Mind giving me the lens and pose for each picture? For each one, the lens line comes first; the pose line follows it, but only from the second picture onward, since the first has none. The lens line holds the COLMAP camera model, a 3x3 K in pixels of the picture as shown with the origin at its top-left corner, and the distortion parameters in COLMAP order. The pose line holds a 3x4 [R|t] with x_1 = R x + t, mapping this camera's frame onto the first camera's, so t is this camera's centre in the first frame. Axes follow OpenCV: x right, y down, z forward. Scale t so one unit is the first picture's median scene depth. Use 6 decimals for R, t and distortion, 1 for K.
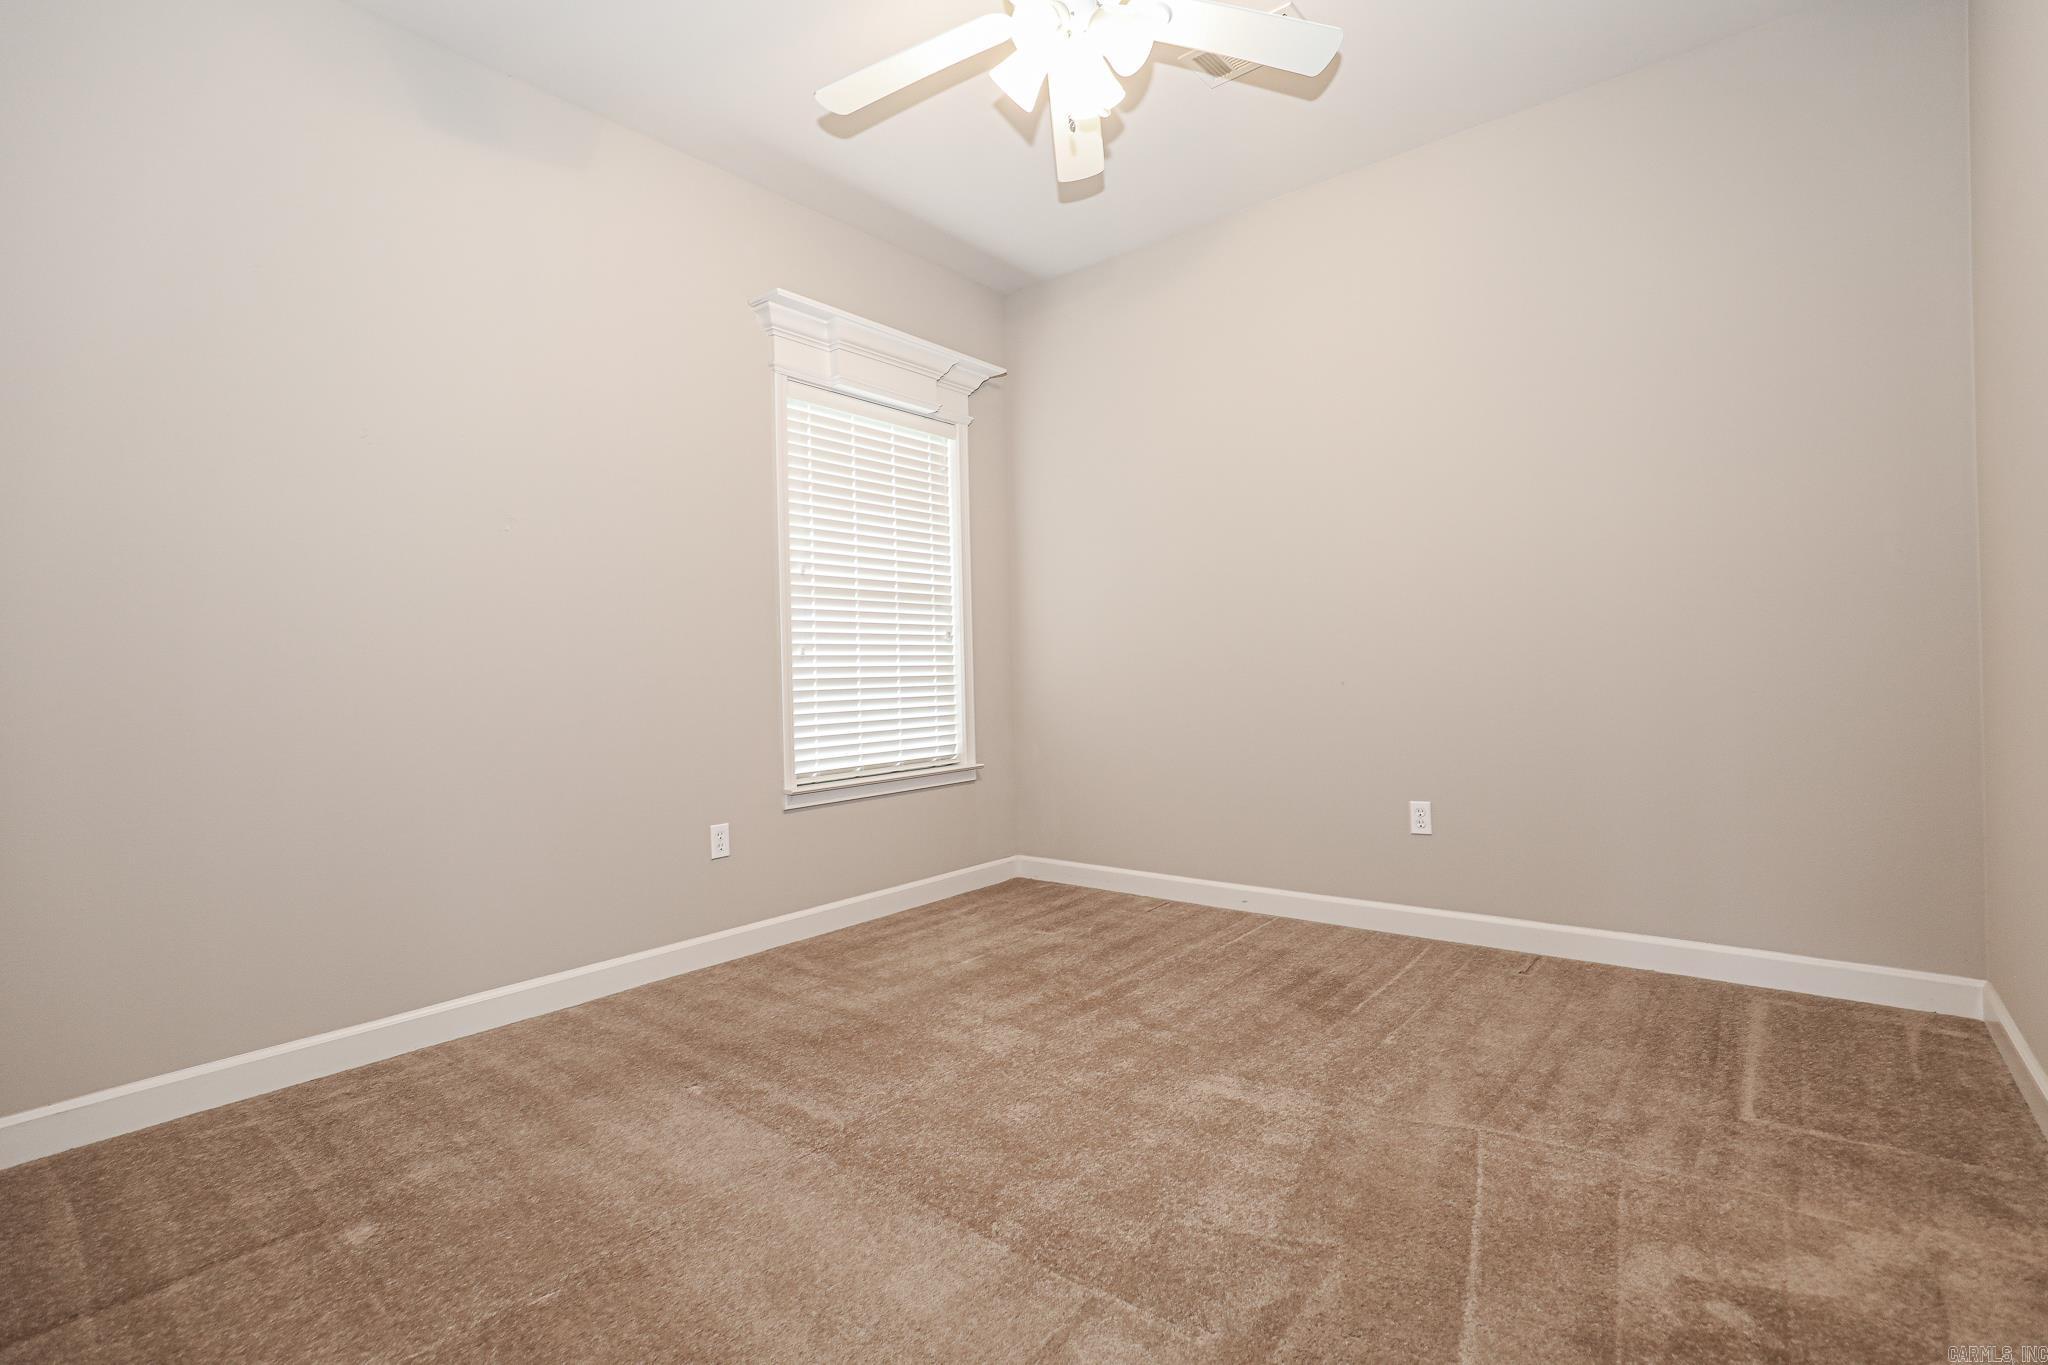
lens RADIAL K [[996.6, 0, 1032.8], [0, 996.6, 673.2], [0, 0, 1]] dist [0.038808, -0.000199]
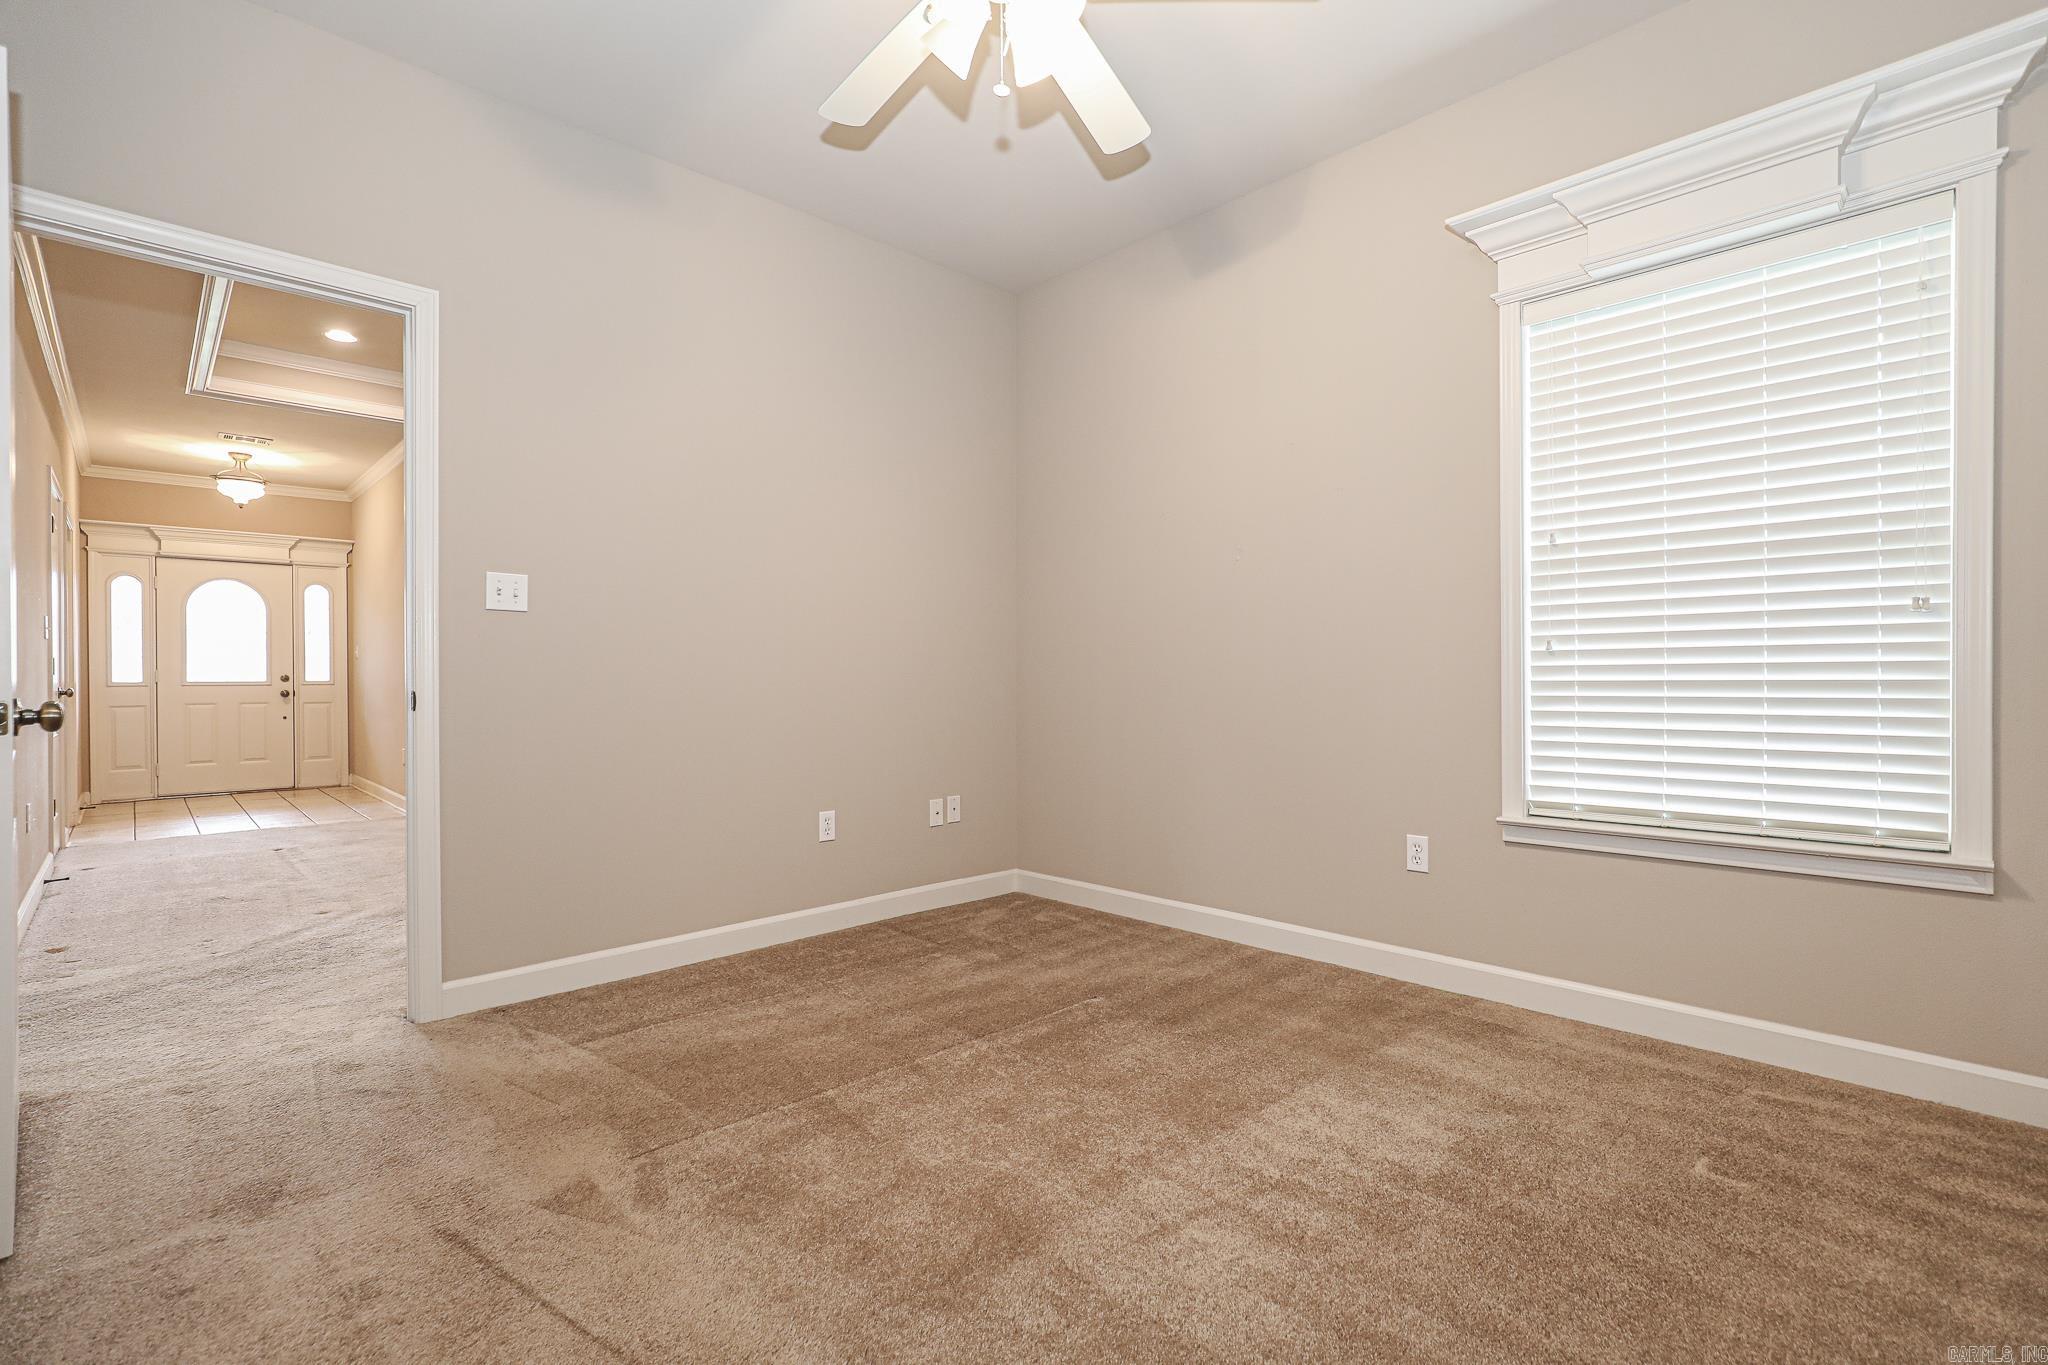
lens RADIAL K [[953.0, 0, 1028.2], [0, 953.0, 688.1], [0, 0, 1]] dist [0.010323, 0.000020]
pose [[-0.128082, 0.031499, -0.991263, 0.503779], [0.006581, 0.999500, 0.030911, -0.013188], [0.991742, -0.002564, -0.128225, 0.628161]]
